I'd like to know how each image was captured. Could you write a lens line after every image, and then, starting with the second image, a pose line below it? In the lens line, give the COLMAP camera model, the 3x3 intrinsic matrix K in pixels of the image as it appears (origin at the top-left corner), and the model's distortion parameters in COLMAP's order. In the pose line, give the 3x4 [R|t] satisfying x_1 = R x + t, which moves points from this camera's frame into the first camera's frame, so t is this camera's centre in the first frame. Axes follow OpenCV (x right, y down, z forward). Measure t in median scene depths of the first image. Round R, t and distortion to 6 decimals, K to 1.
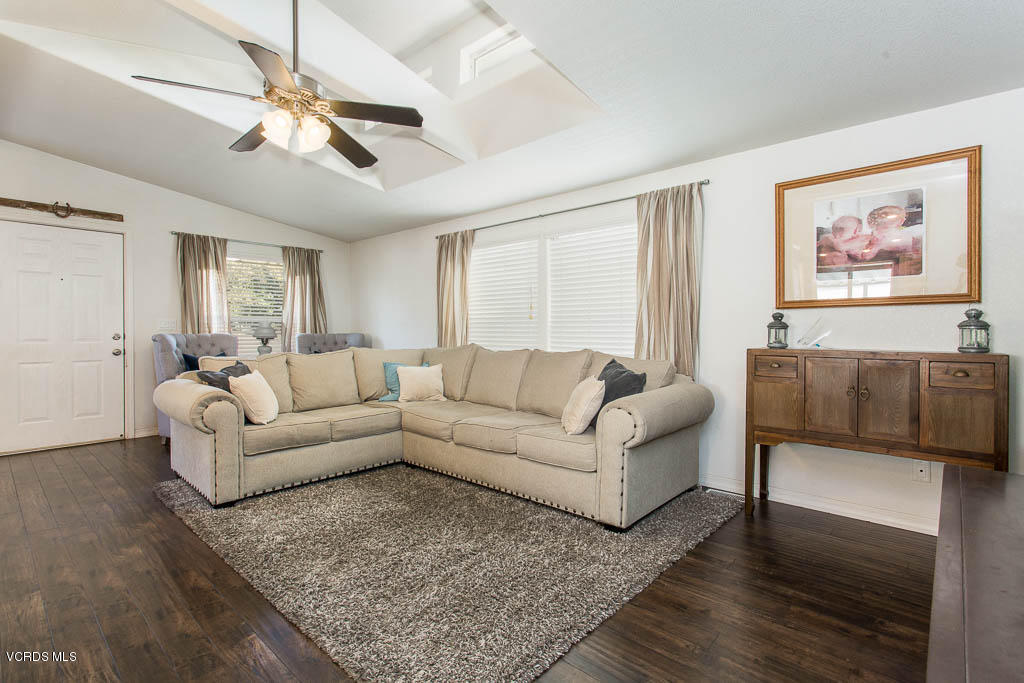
lens RADIAL K [[487.8, 0, 509.5], [0, 487.8, 337.6], [0, 0, 1]] dist [0.000940, 0.002150]
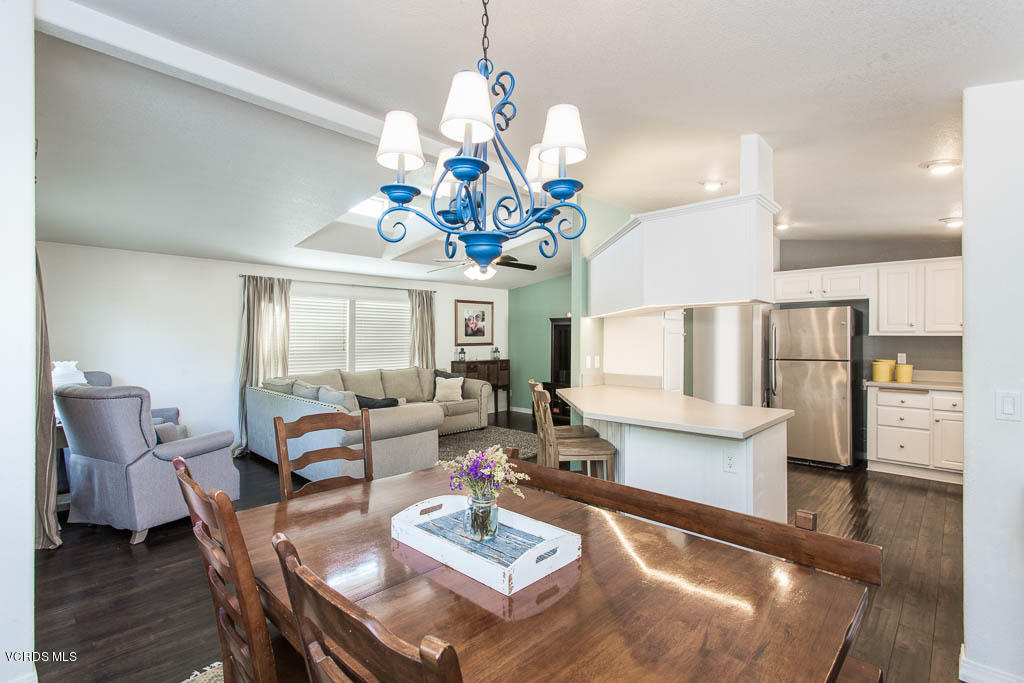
lens RADIAL K [[487.8, 0, 503.6], [0, 487.8, 336.3], [0, 0, 1]] dist [0.000940, 0.002150]
pose [[0.012977, 0.003970, 0.999908, -2.255797], [0.017119, 0.999845, -0.004192, -0.103428], [-0.999769, 0.017172, 0.012907, 0.748356]]
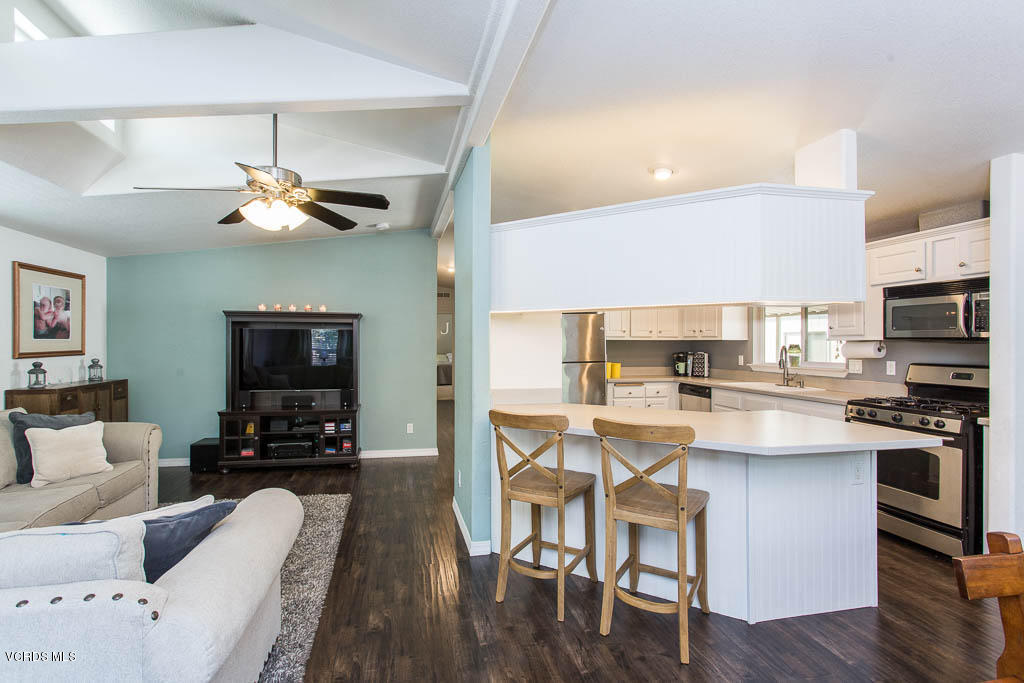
lens RADIAL K [[487.8, 0, 503.1], [0, 487.8, 342.4], [0, 0, 1]] dist [0.000940, 0.002150]
pose [[-0.820774, -0.000802, 0.571252, -1.316452], [0.009752, 0.999834, 0.015414, -0.115867], [-0.571170, 0.018222, -0.820630, 1.408374]]
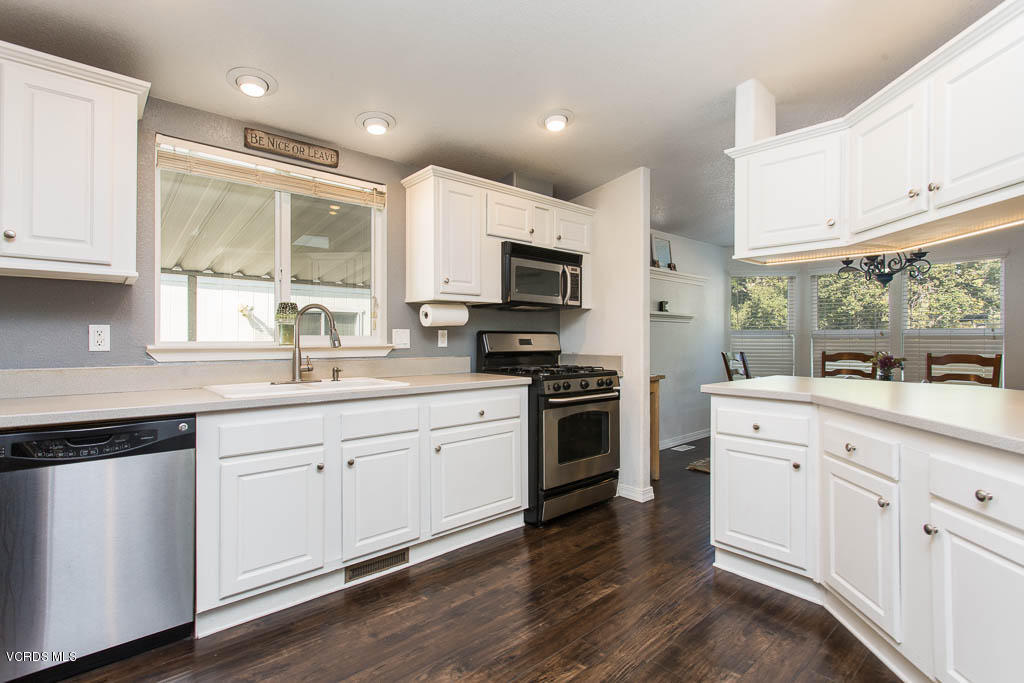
lens RADIAL K [[487.8, 0, 512.6], [0, 487.8, 340.1], [0, 0, 1]] dist [0.000940, 0.002150]
pose [[-0.112125, 0.001483, -0.993693, -0.290848], [-0.019016, 0.999813, 0.003638, -0.011106], [0.993512, 0.019304, -0.112076, -0.129256]]
